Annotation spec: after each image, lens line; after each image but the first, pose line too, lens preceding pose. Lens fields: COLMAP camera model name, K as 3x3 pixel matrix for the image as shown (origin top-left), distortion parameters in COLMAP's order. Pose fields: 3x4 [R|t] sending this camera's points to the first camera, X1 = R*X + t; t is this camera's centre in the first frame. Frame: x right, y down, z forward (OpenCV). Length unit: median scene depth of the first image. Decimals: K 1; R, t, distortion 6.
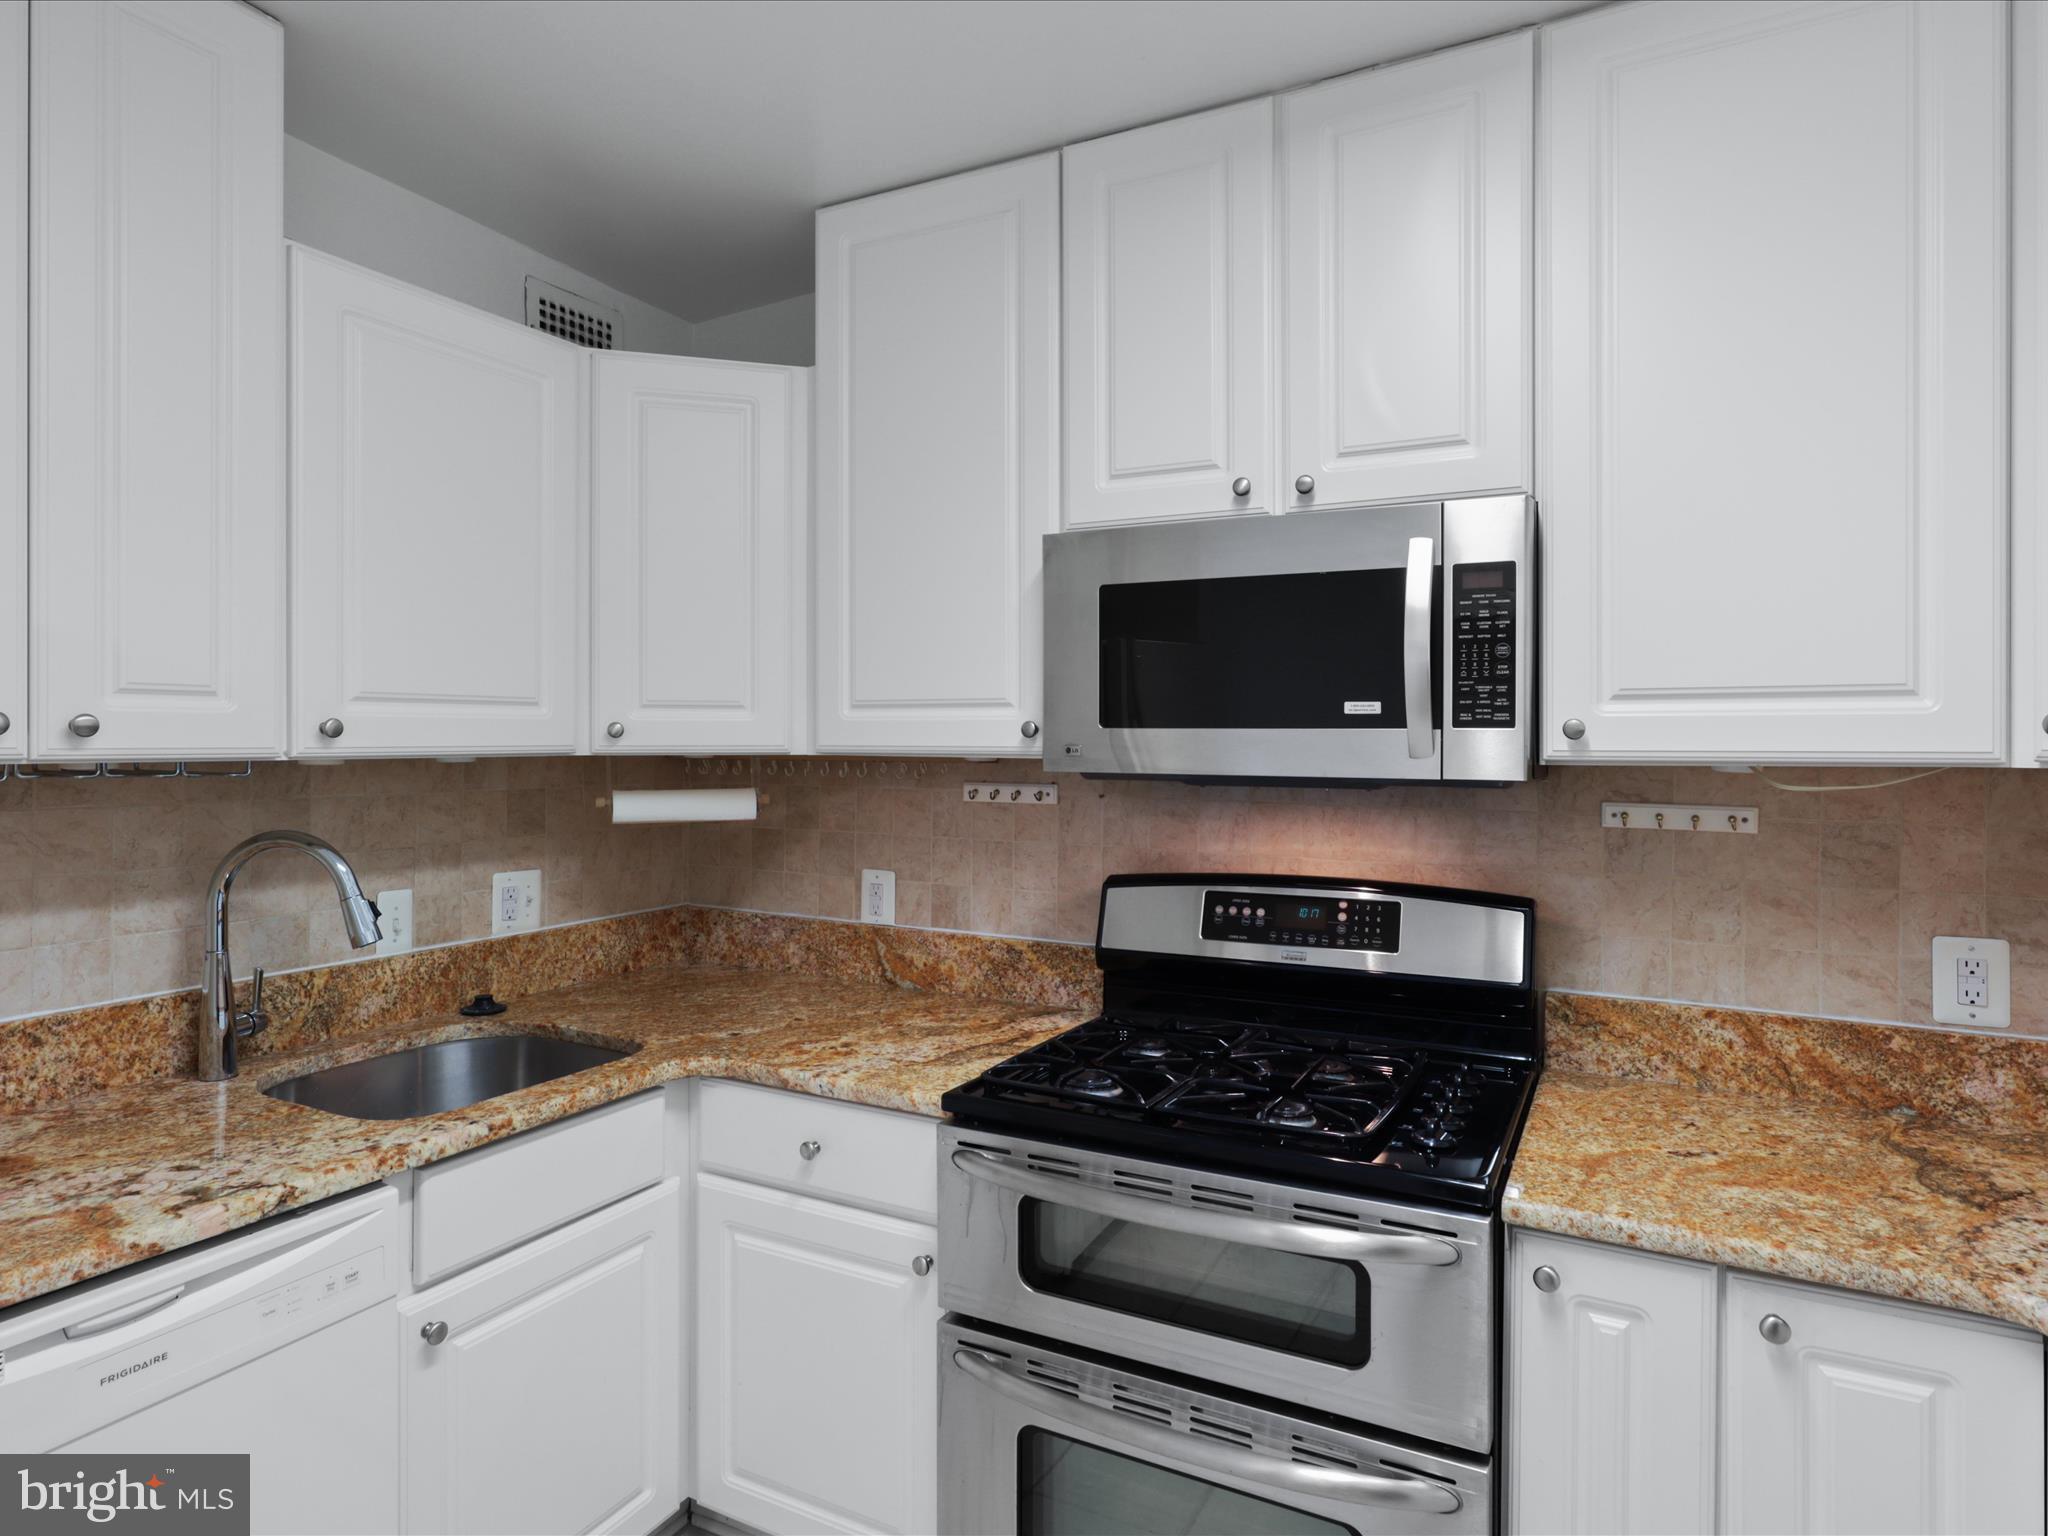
lens RADIAL K [[1157.3, 0, 1015.7], [0, 1157.3, 739.7], [0, 0, 1]] dist [-0.017528, 0.011572]
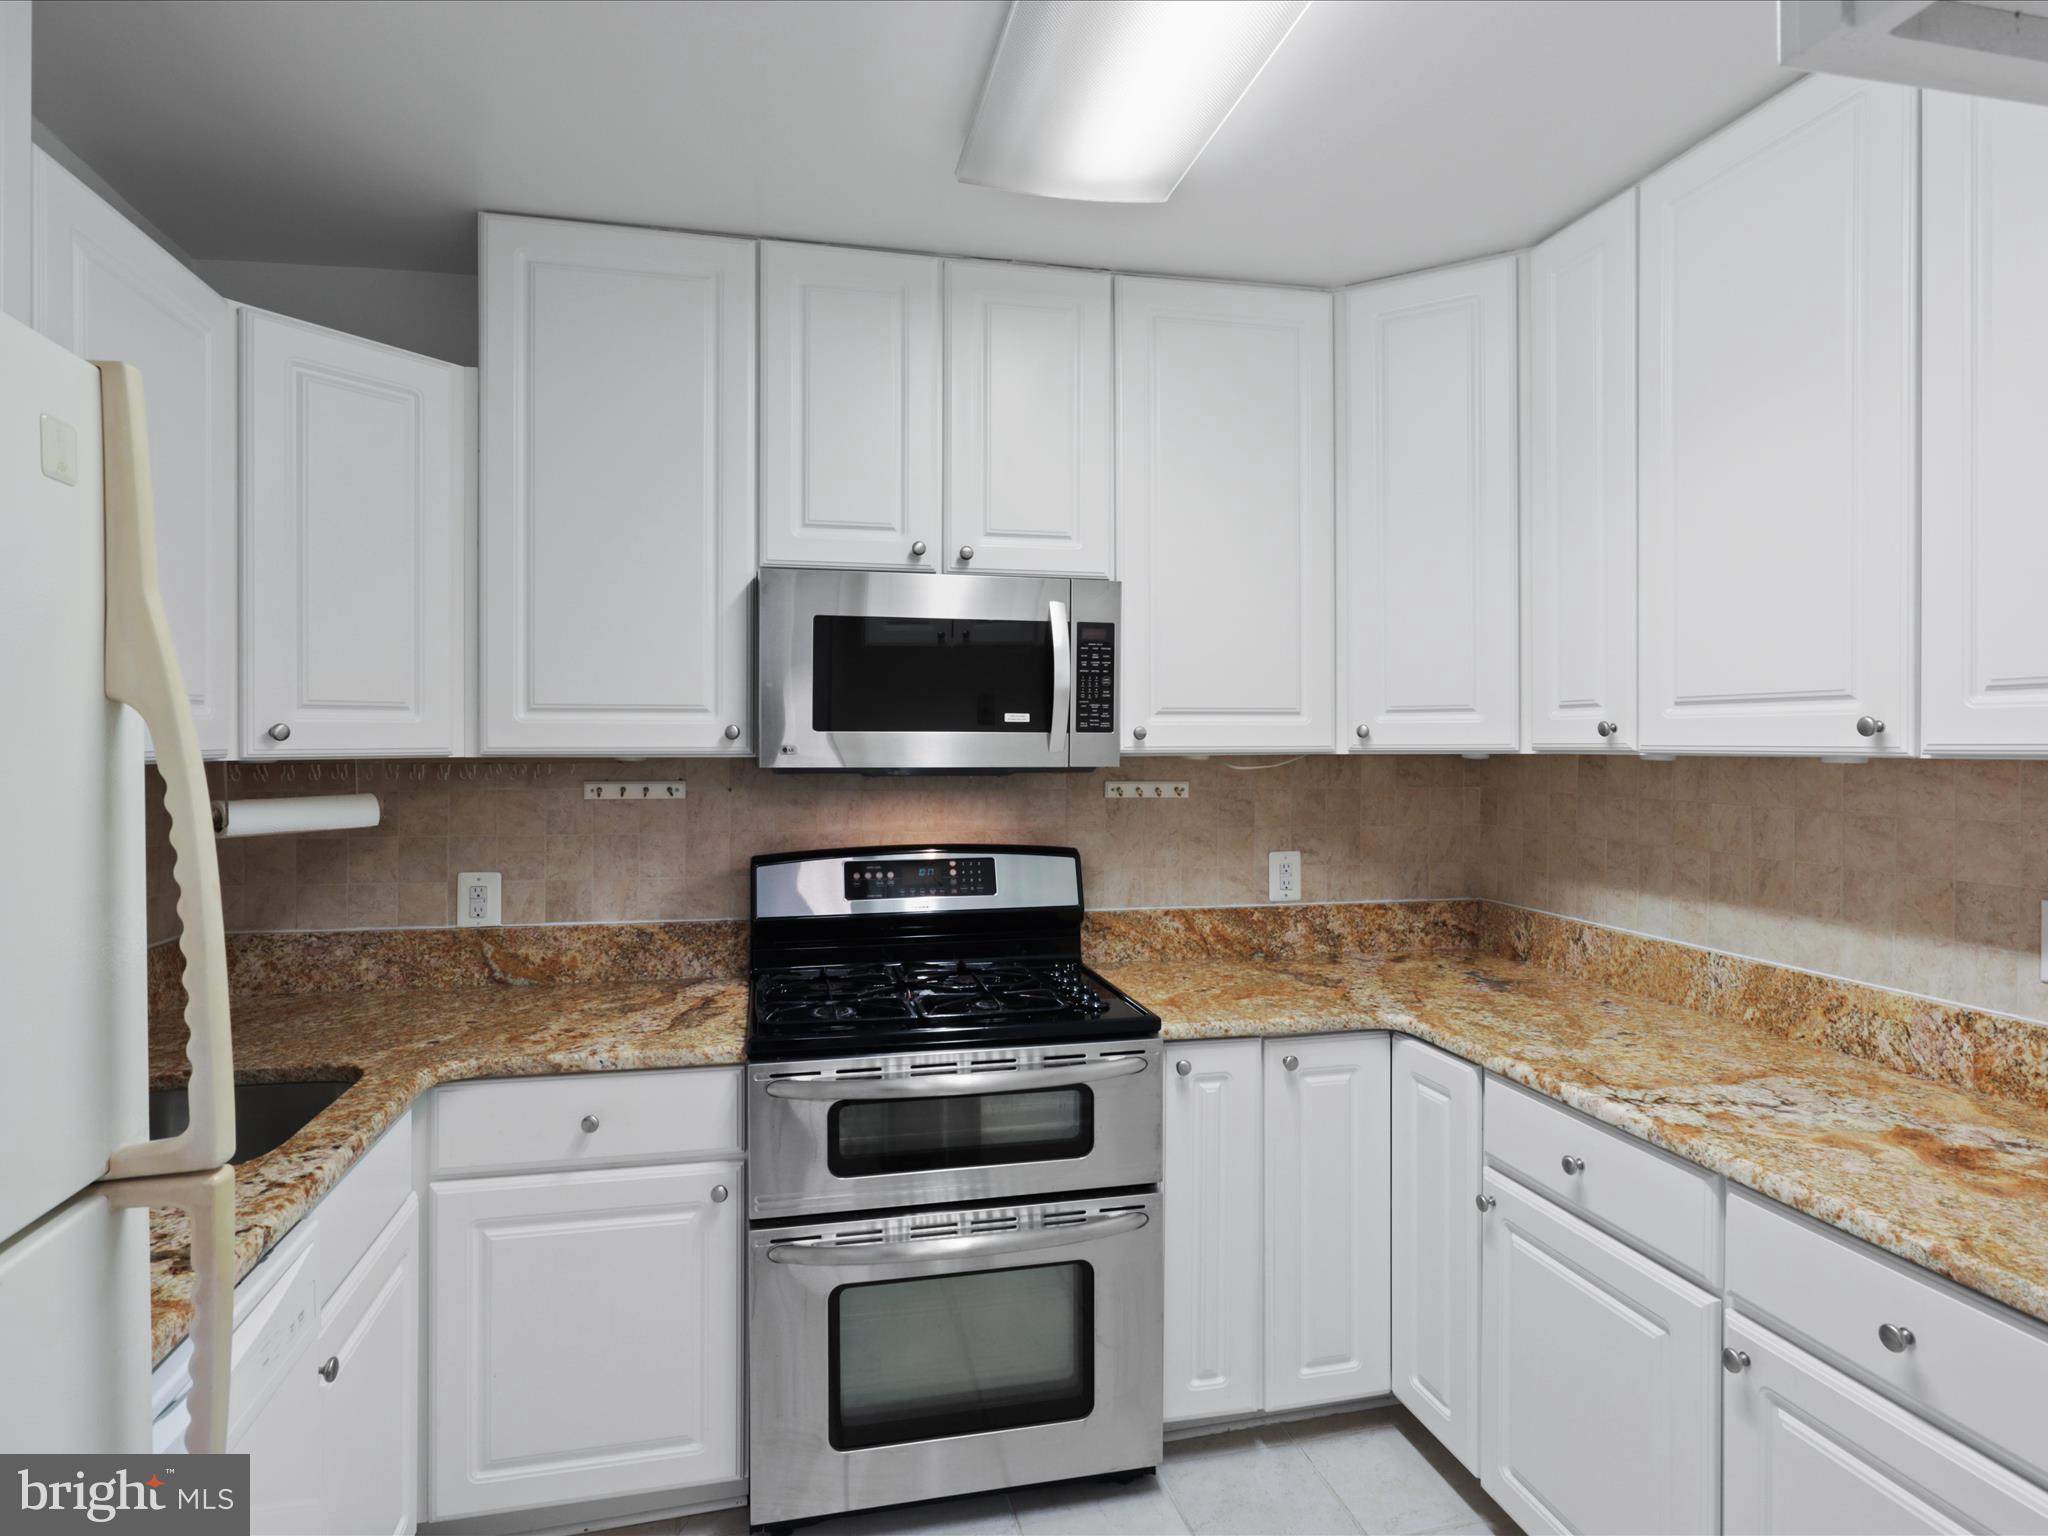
lens RADIAL K [[1157.3, 0, 1015.9], [0, 1157.3, 734.5], [0, 0, 1]] dist [-0.017528, 0.011572]
pose [[0.762224, -0.000787, 0.647313, -0.564682], [0.001784, 0.999998, -0.000885, -0.005404], [-0.647311, 0.001830, 0.762224, -0.075175]]
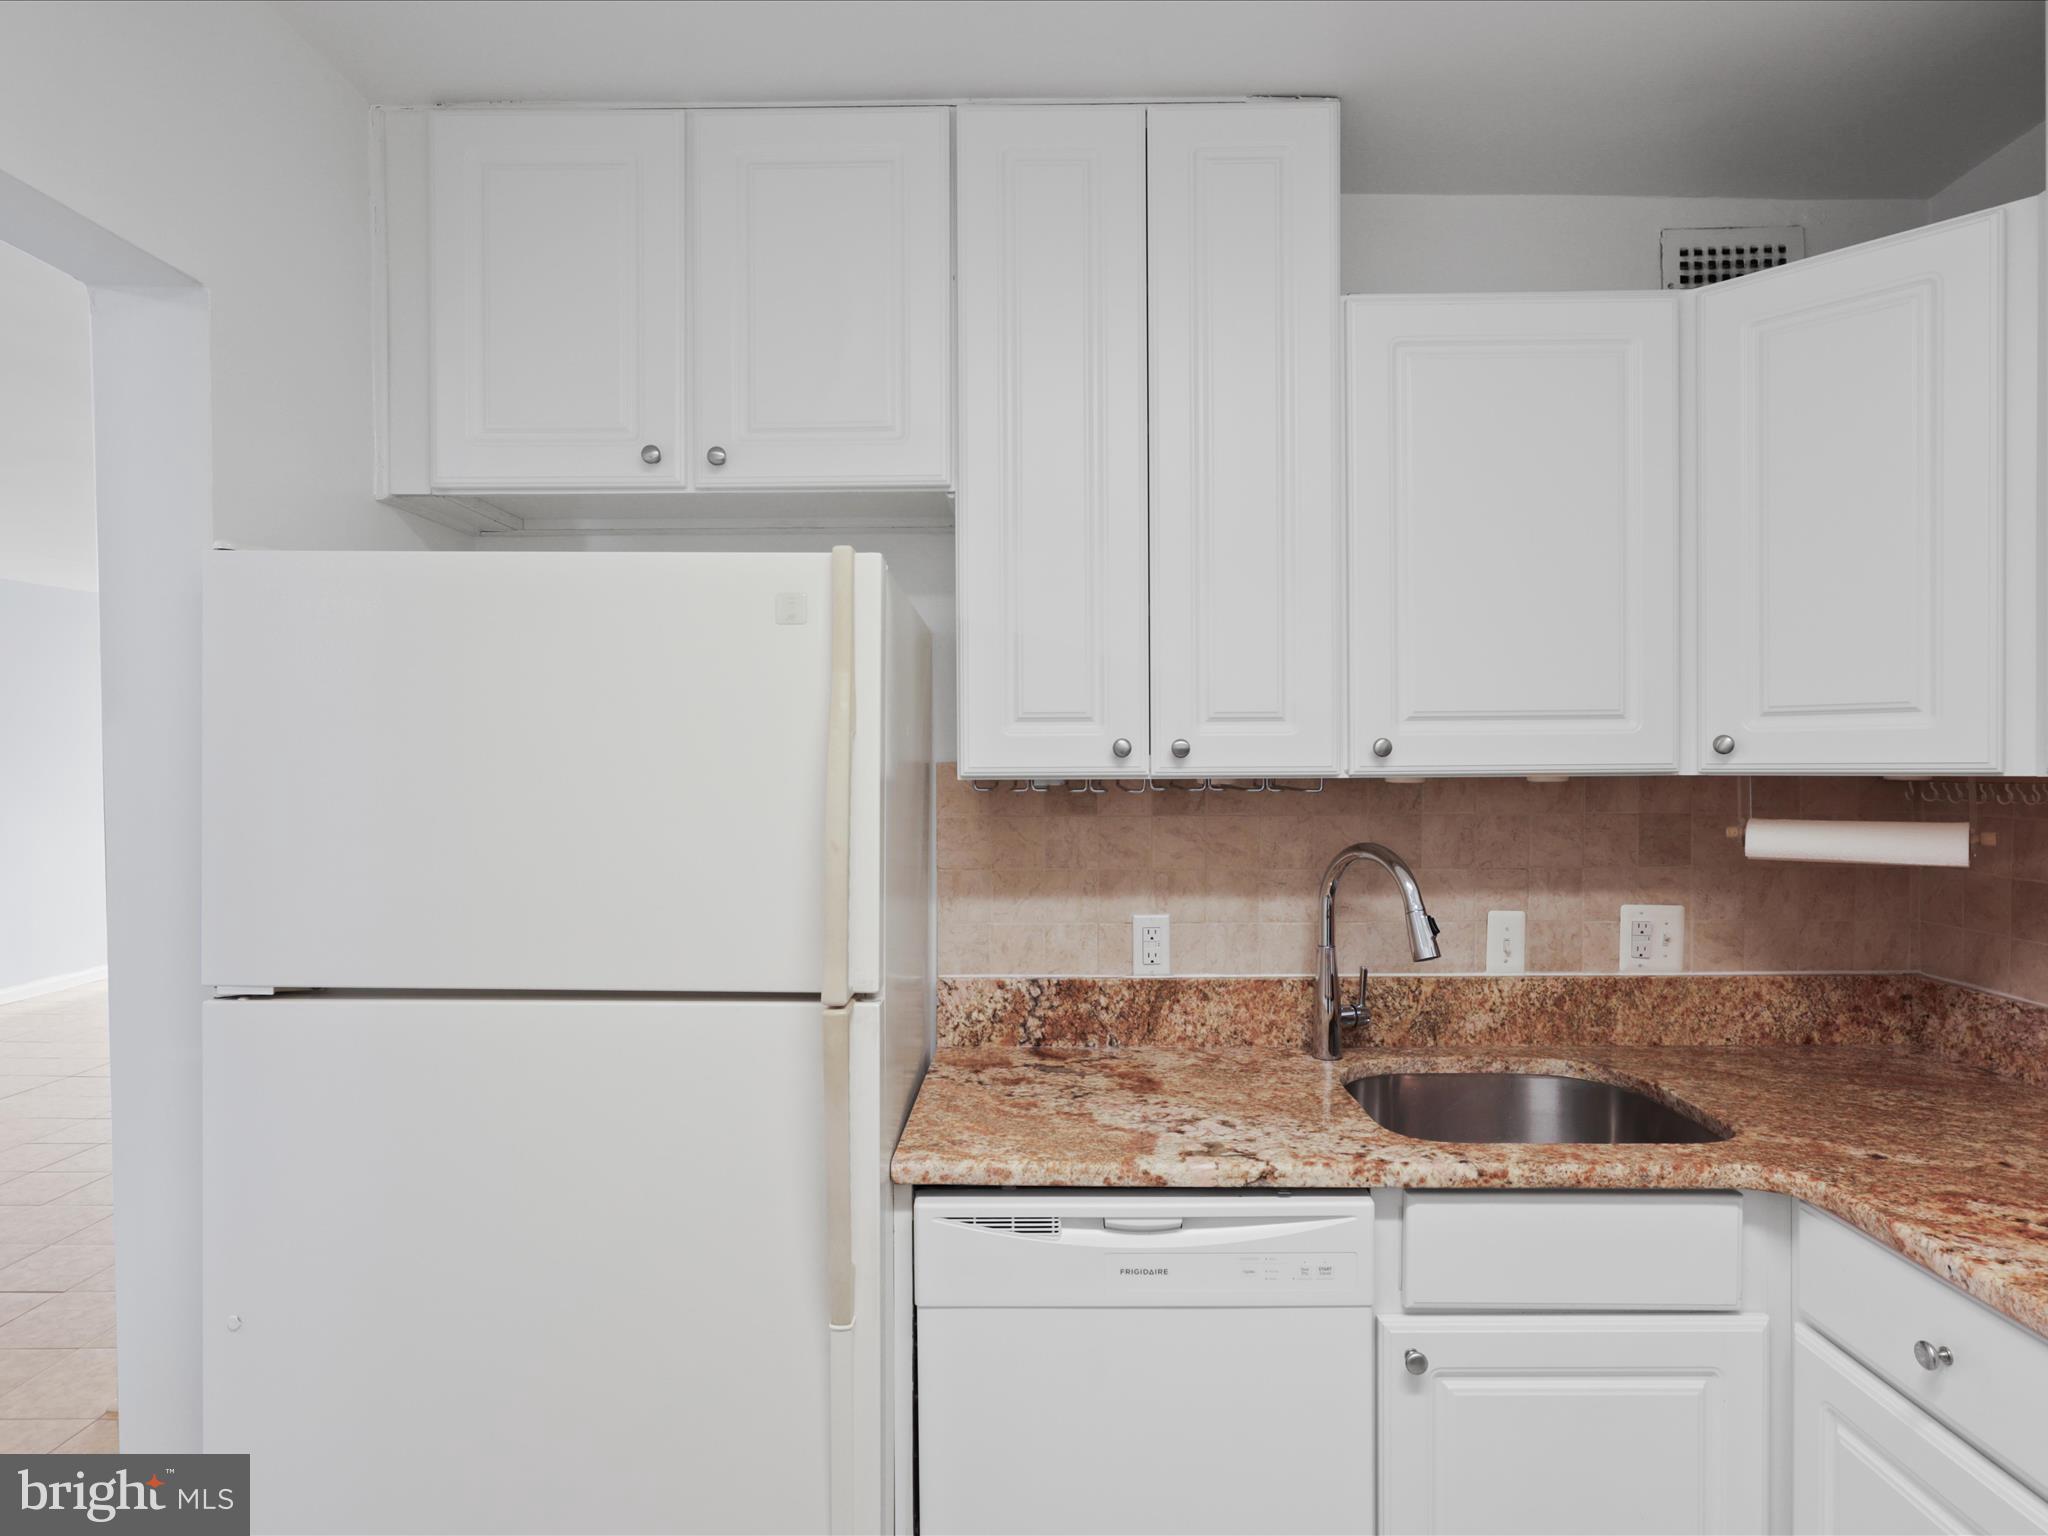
lens RADIAL K [[1157.3, 0, 1036.0], [0, 1157.3, 771.7], [0, 0, 1]] dist [-0.017528, 0.011572]
pose [[0.461550, 0.003789, -0.887106, 0.178089], [0.007294, 0.999941, 0.008066, 0.000730], [0.887084, -0.010194, 0.461495, 0.216527]]
